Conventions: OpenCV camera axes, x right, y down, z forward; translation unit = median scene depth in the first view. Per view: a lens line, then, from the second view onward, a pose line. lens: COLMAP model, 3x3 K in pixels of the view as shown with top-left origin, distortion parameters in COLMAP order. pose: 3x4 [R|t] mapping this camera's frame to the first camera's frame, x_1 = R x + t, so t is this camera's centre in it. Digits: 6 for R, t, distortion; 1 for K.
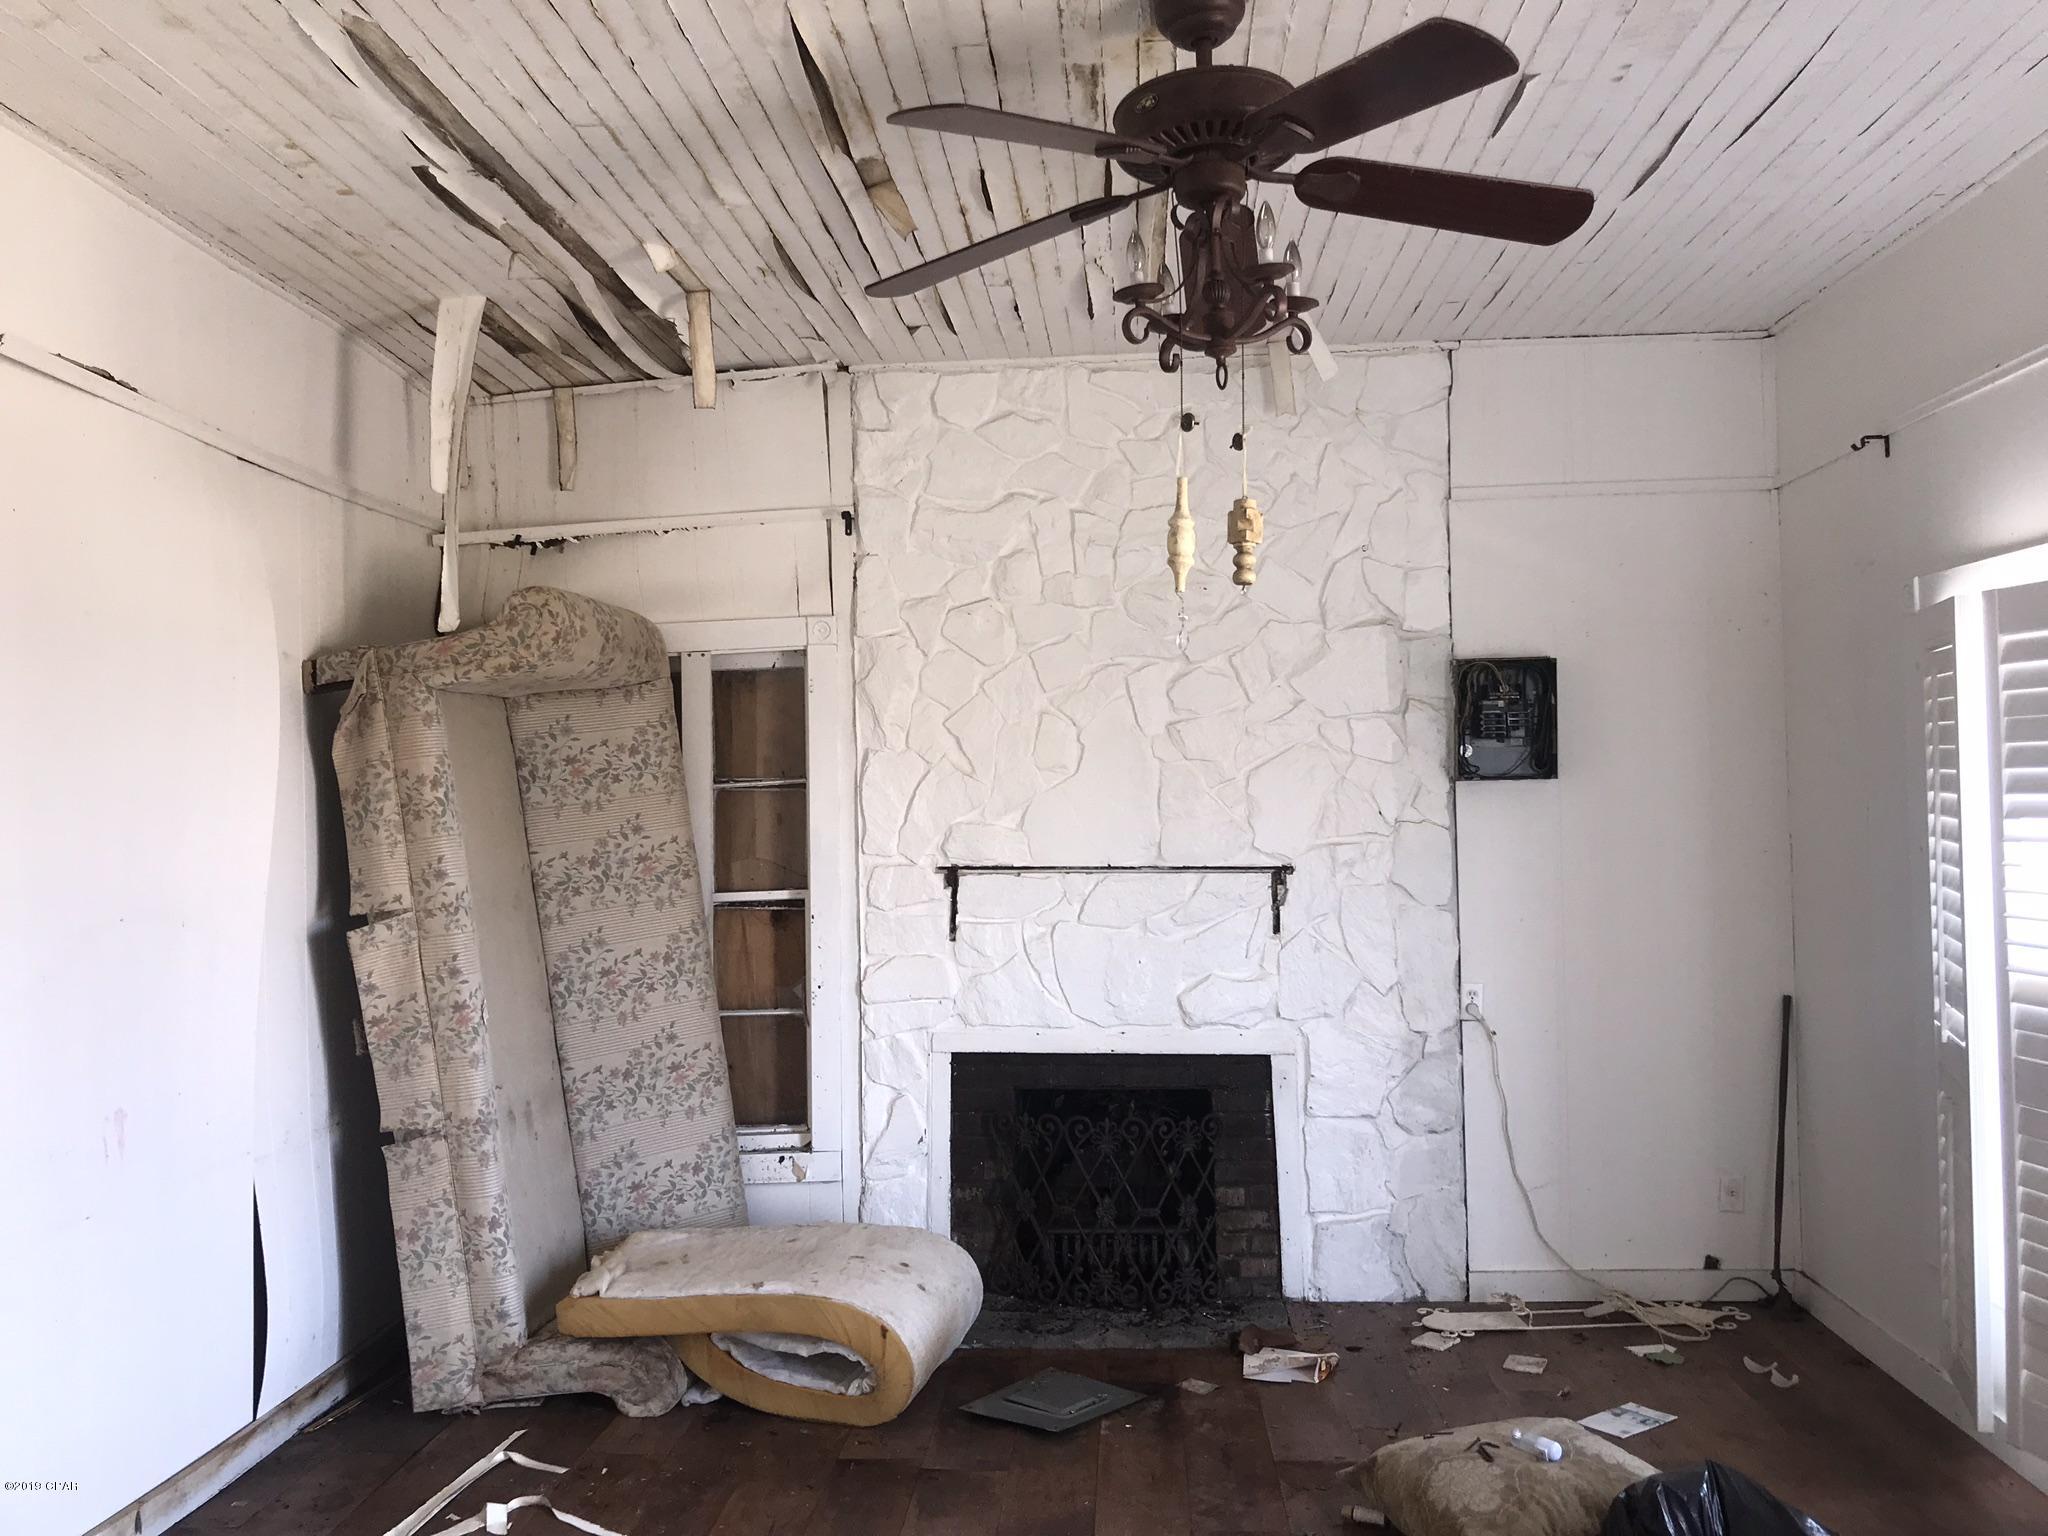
lens RADIAL K [[1716.3, 0, 1007.9], [0, 1716.3, 767.7], [0, 0, 1]] dist [0.040585, -0.022924]
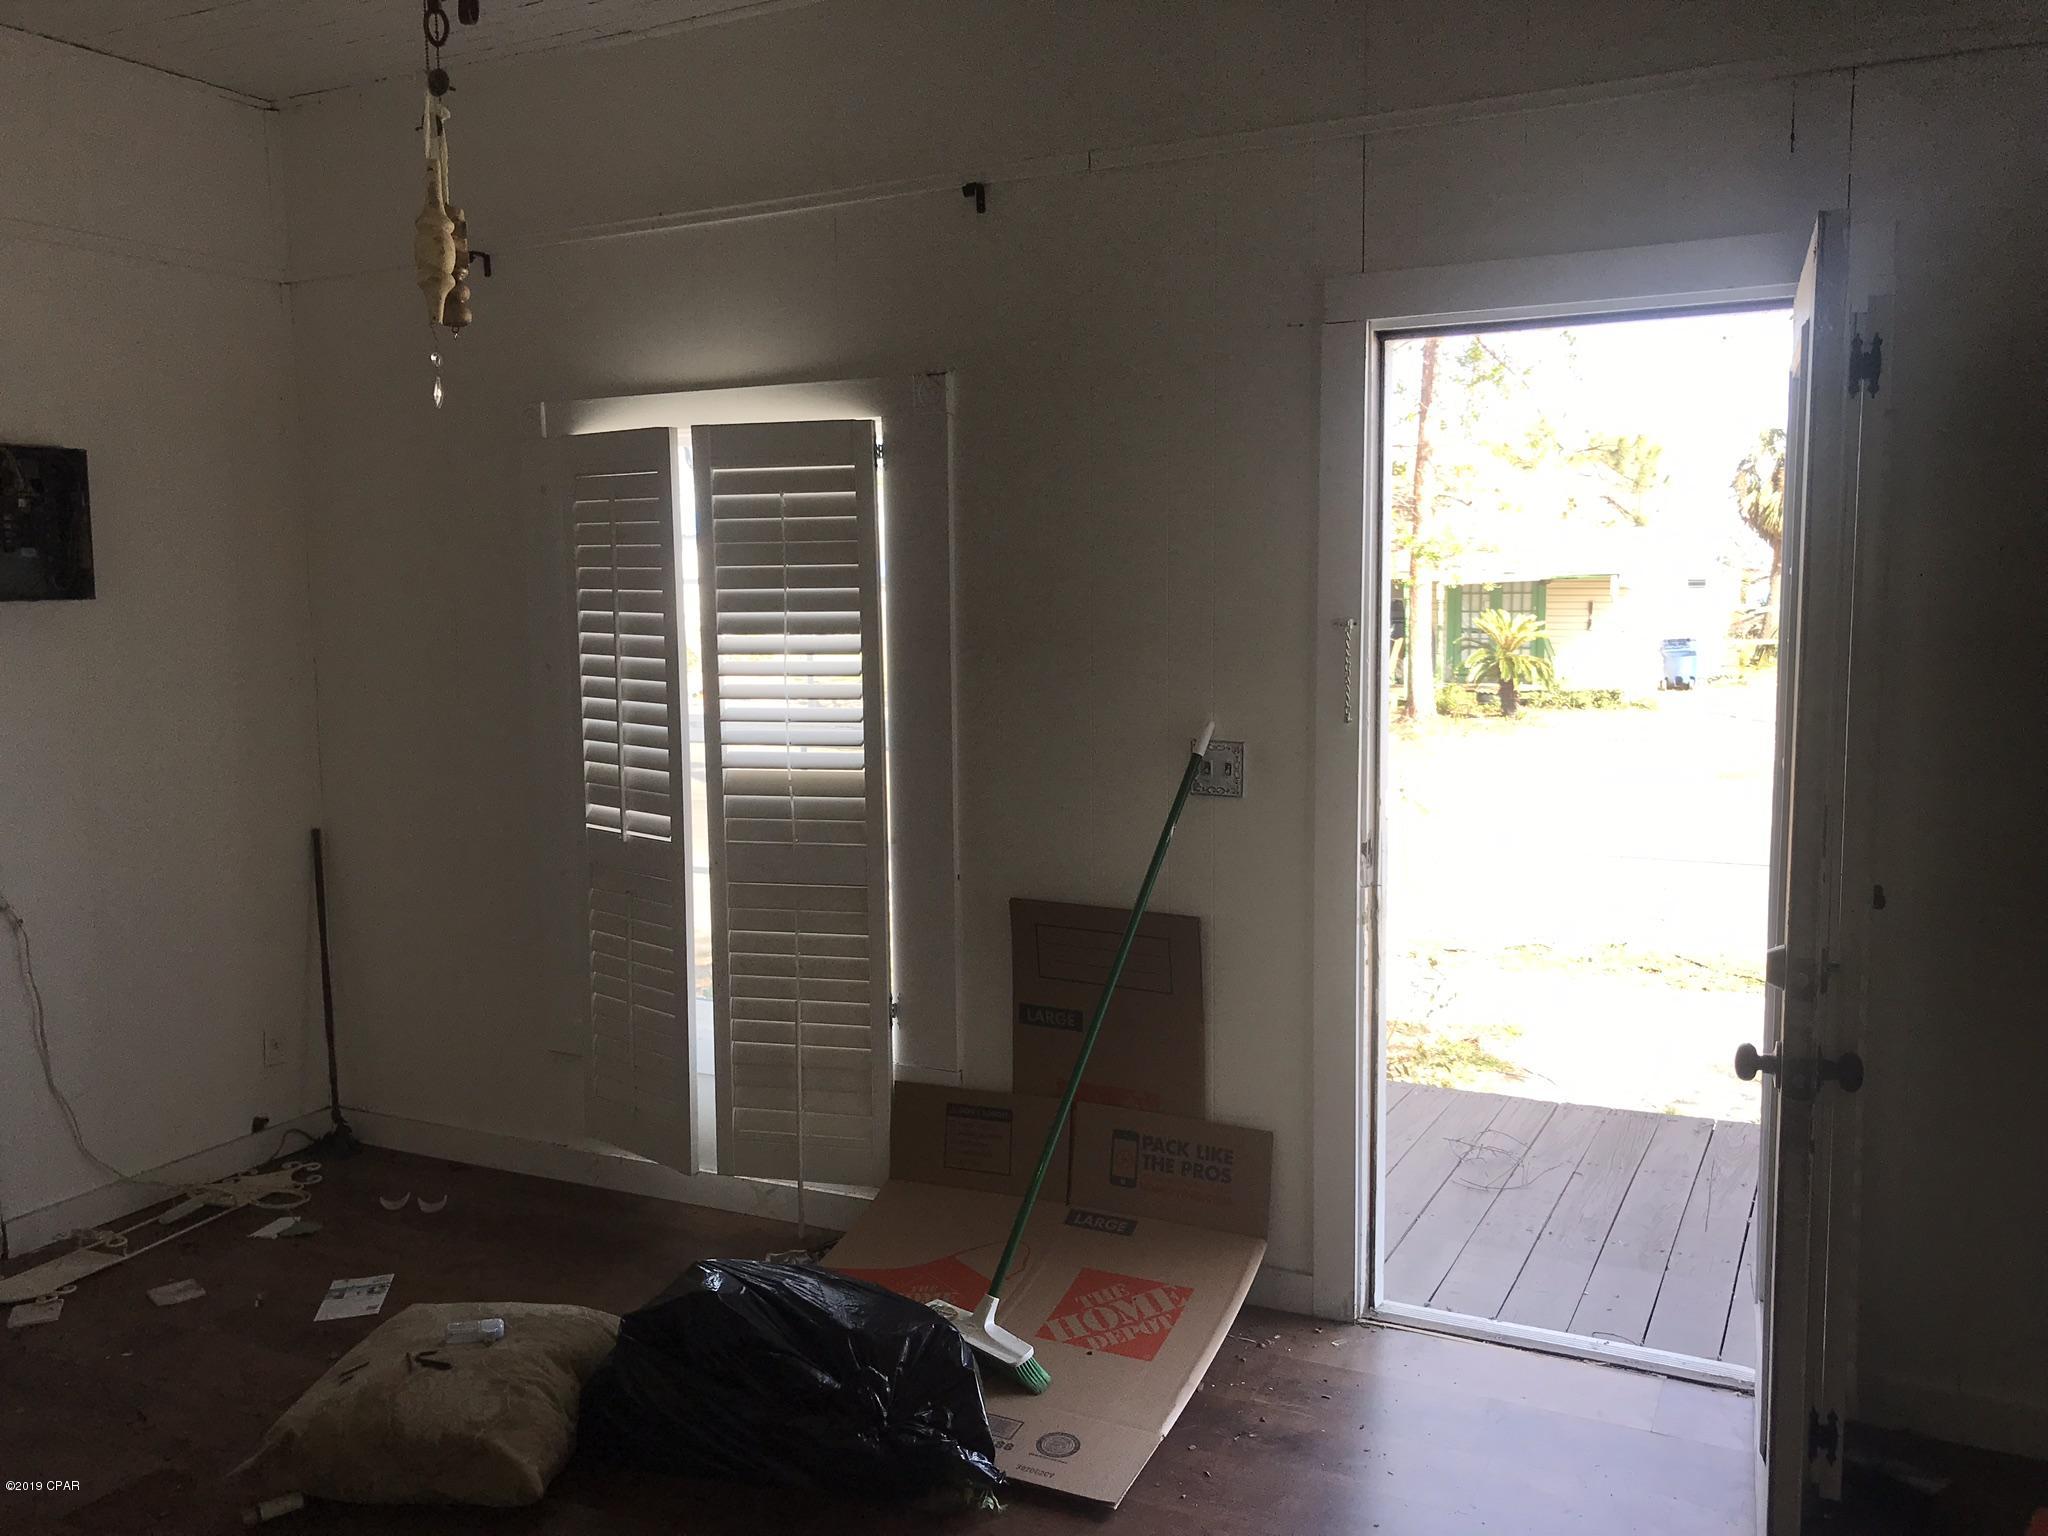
lens RADIAL K [[1716.3, 0, 1011.0], [0, 1716.3, 765.7], [0, 0, 1]] dist [0.040585, -0.022924]
pose [[0.395052, -0.085326, 0.914688, -0.295509], [-0.001407, 0.995620, 0.093483, 0.008274], [-0.918658, -0.038218, 0.393201, 0.302295]]
